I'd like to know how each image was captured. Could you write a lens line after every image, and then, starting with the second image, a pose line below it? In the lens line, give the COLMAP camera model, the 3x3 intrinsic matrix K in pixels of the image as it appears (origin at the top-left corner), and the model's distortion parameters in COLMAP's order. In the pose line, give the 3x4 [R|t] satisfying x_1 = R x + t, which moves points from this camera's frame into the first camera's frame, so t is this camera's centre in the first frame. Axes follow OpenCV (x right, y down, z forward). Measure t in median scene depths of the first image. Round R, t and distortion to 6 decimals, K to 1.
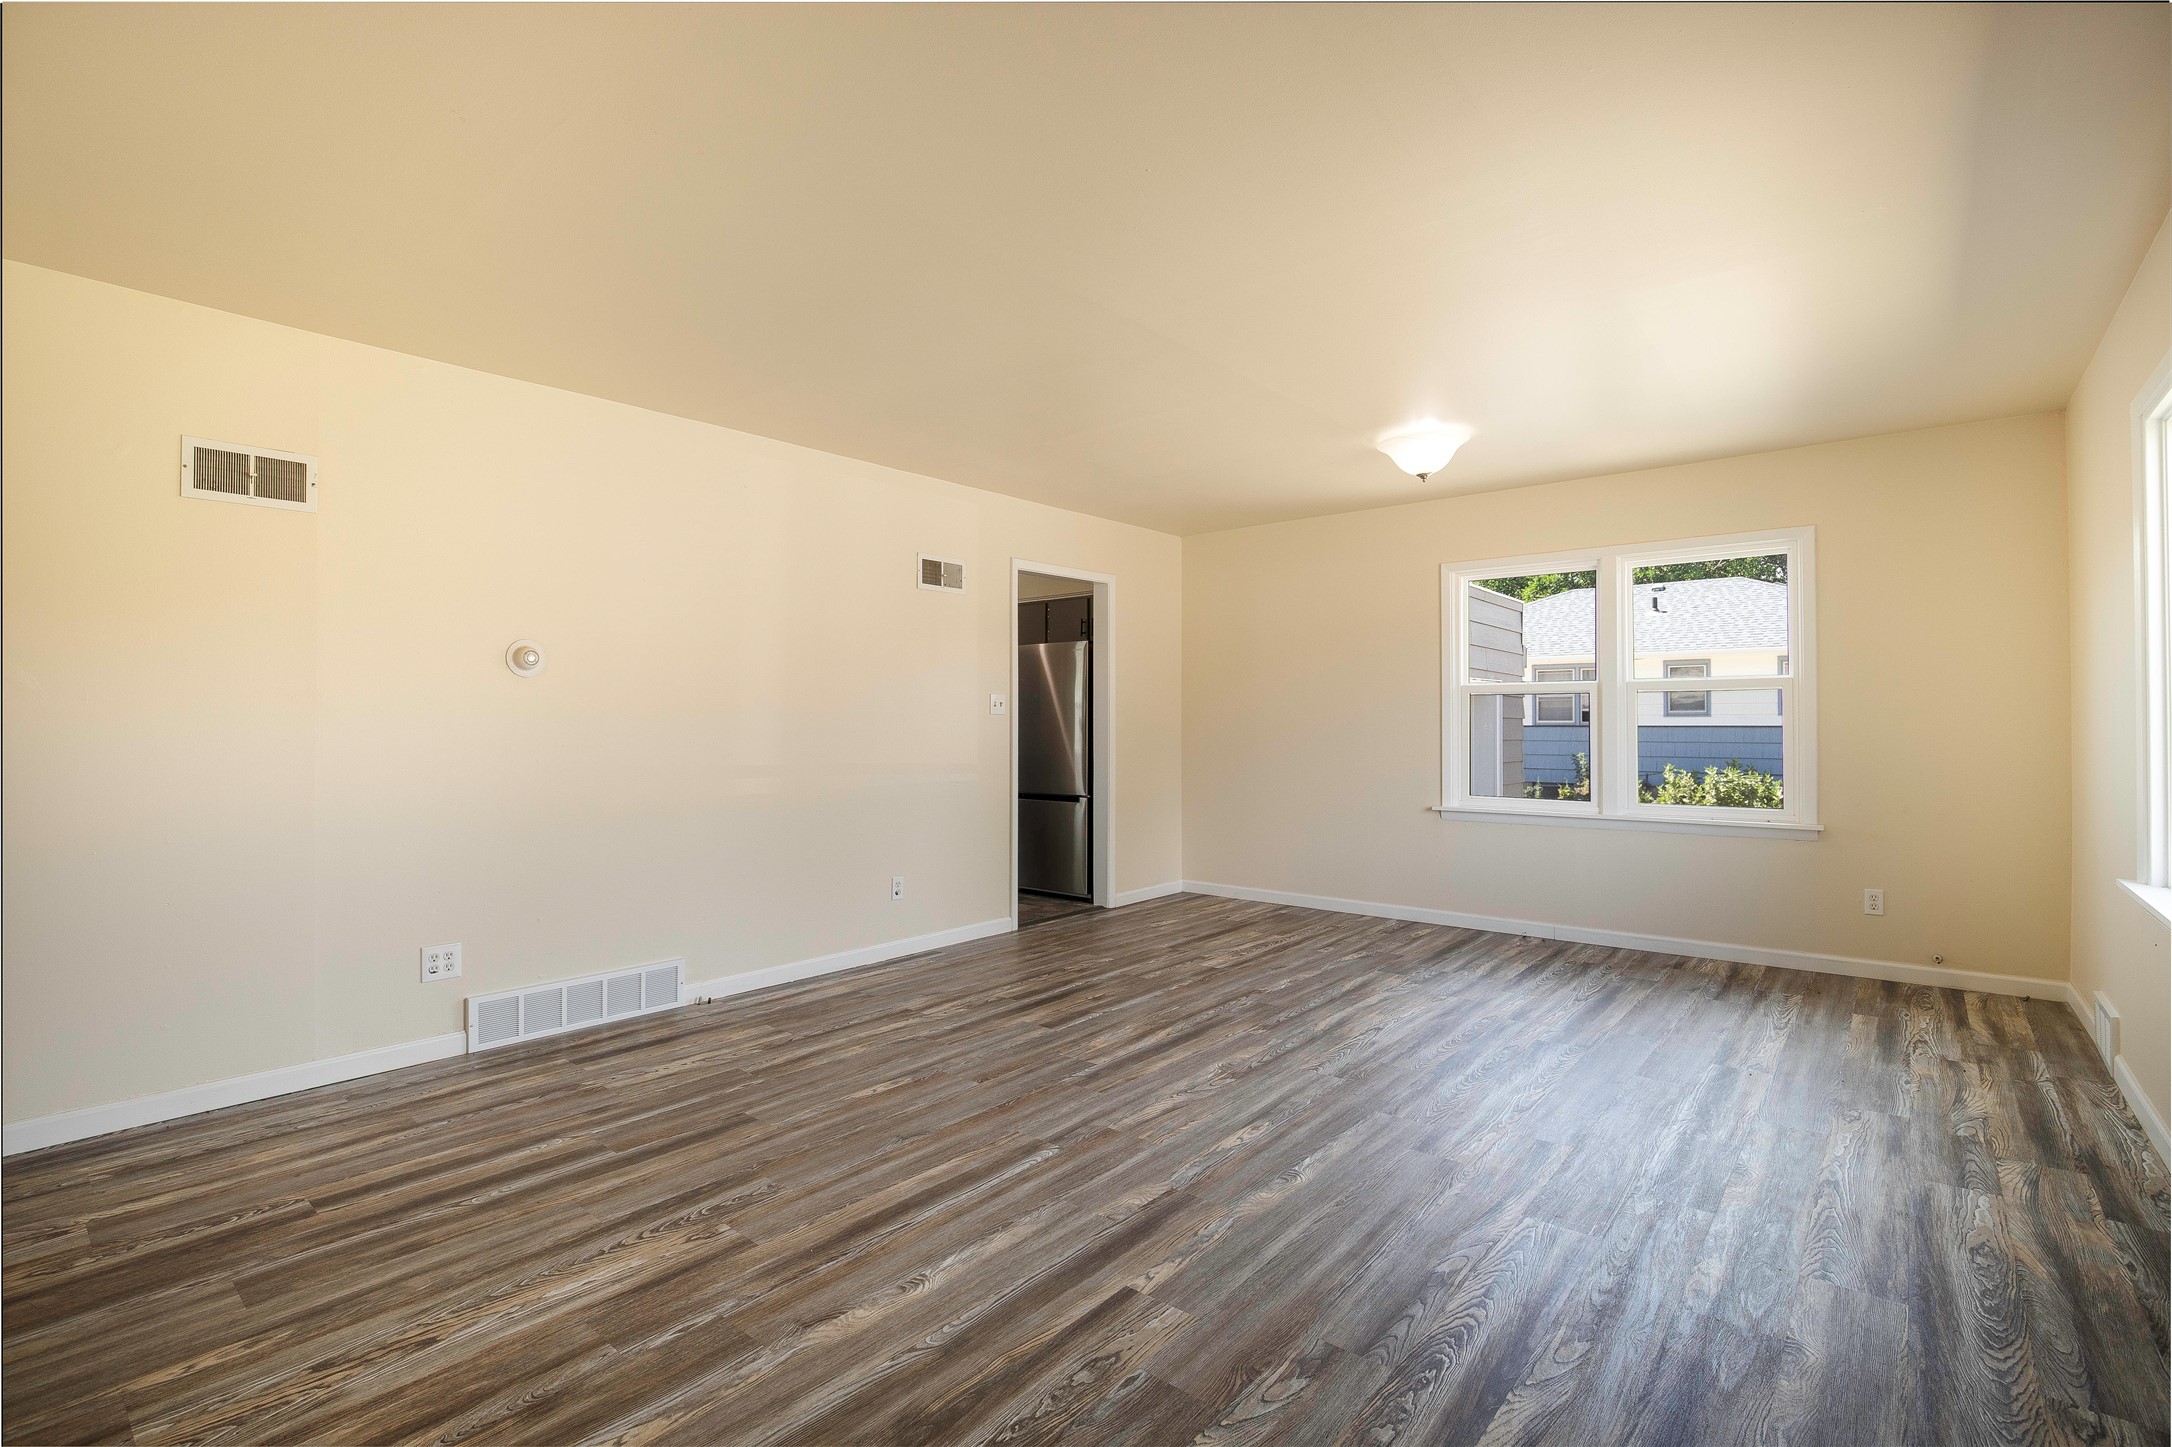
lens RADIAL K [[993.2, 0, 1086.0], [0, 993.2, 723.5], [0, 0, 1]] dist [-0.033250, -0.000192]
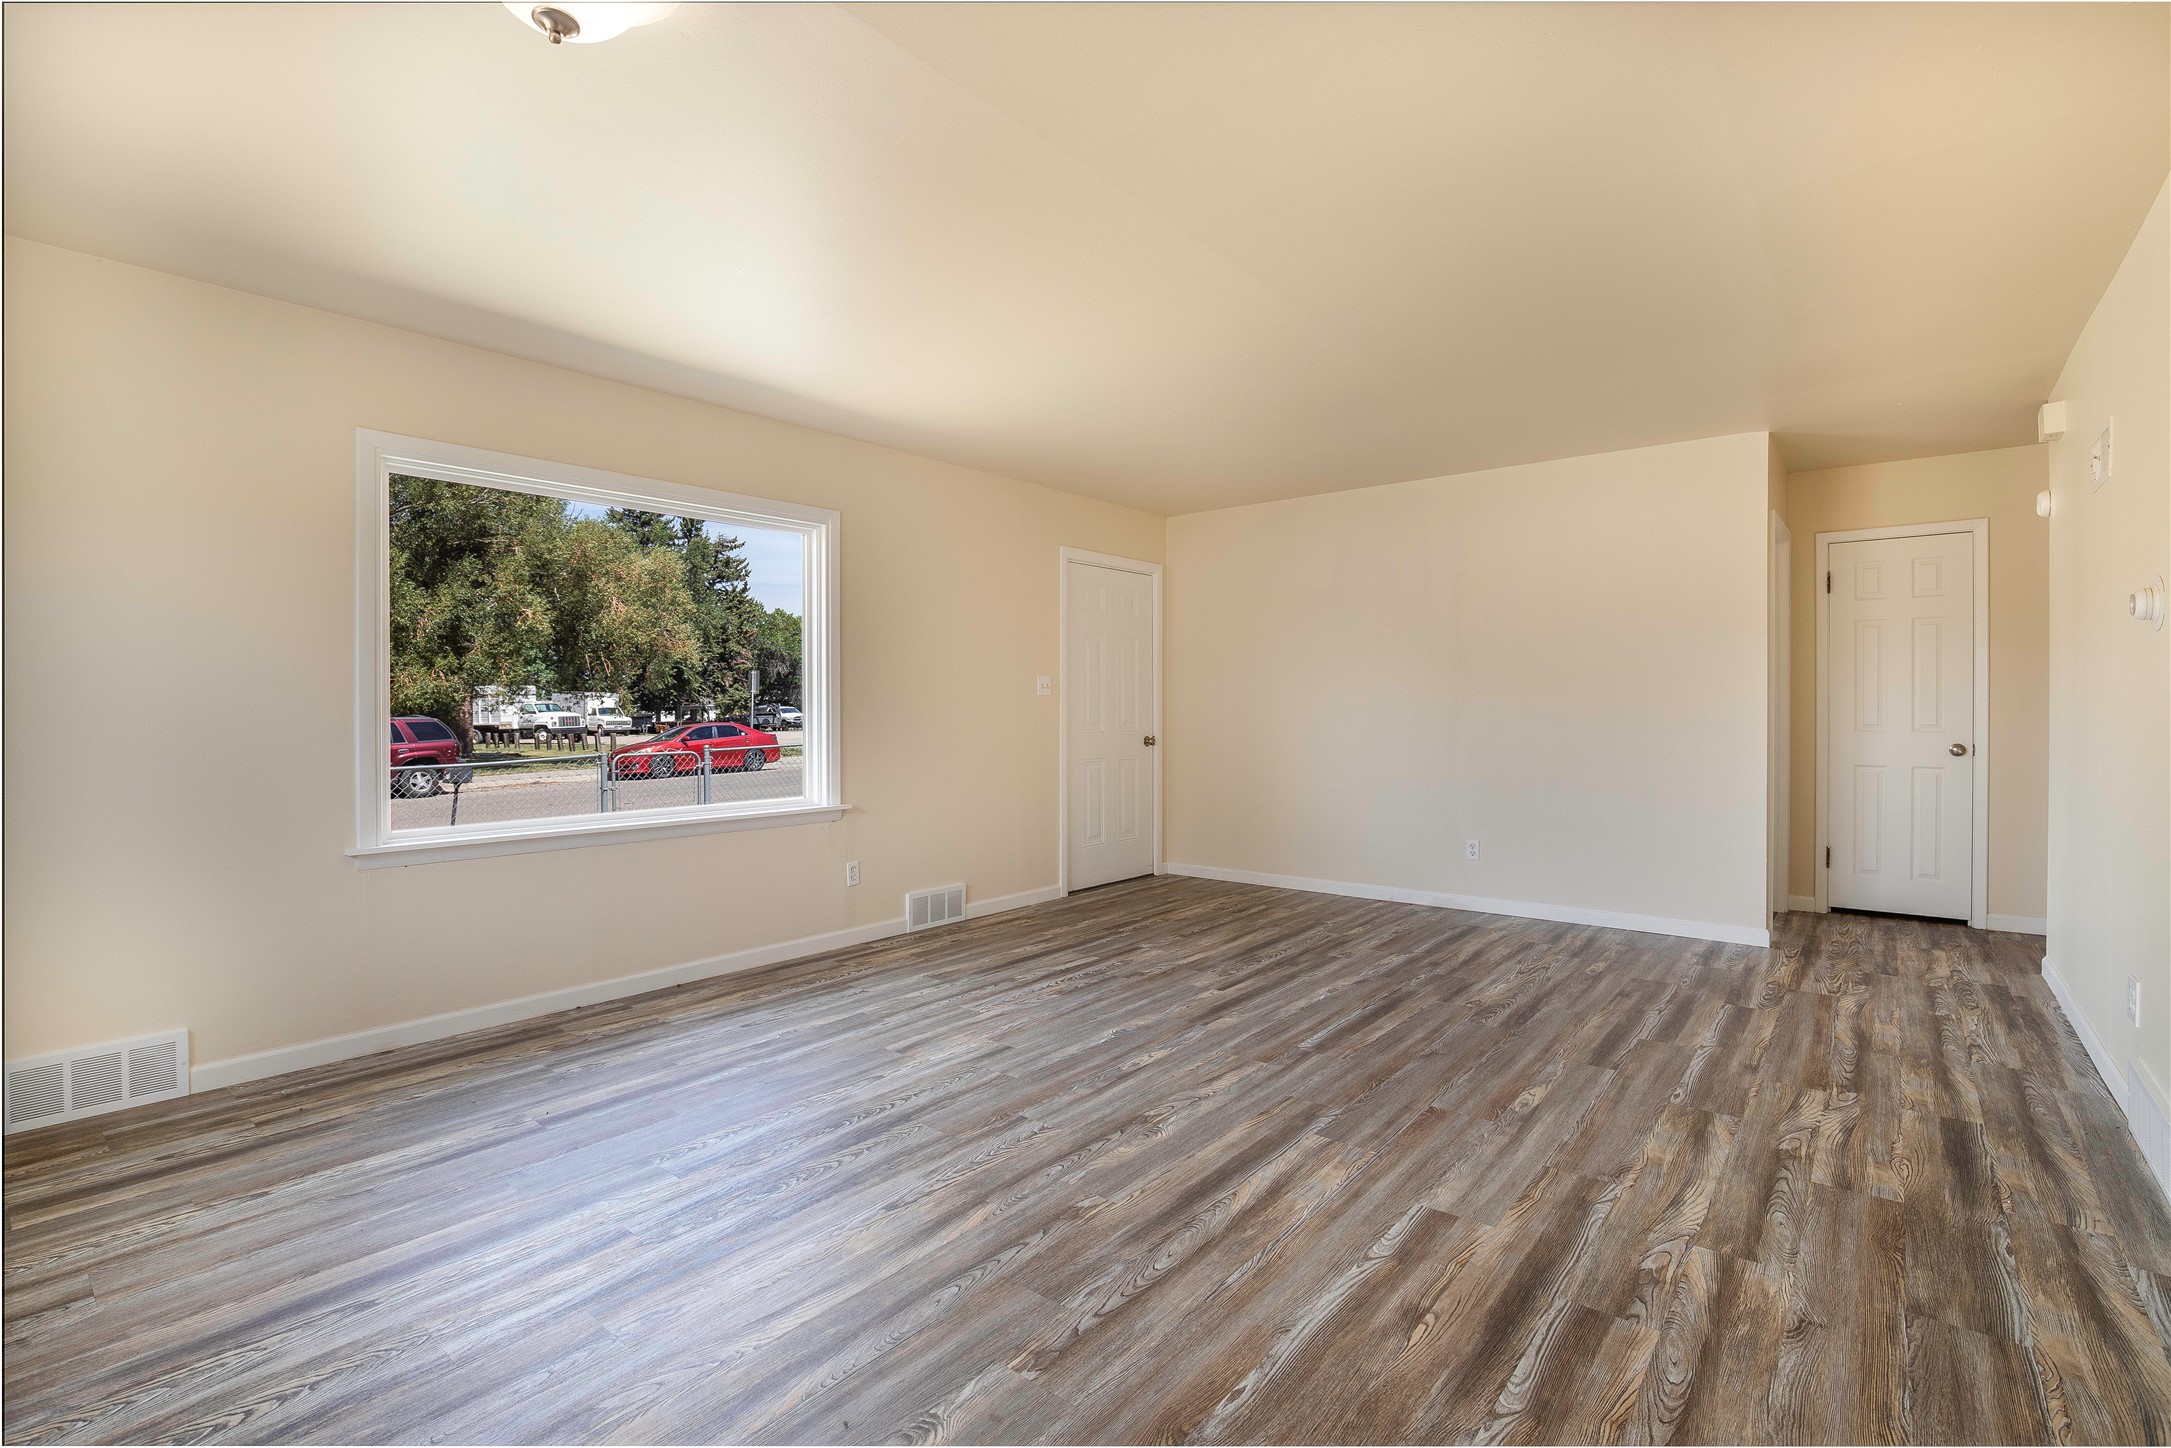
lens RADIAL K [[992.7, 0, 1085.5], [0, 992.7, 724.0], [0, 0, 1]] dist [-0.033250, -0.000192]
pose [[-0.999896, 0.006602, -0.012808, 0.219693], [0.006359, 0.999802, 0.018880, 0.000442], [0.012930, 0.018796, -0.999740, 1.933271]]
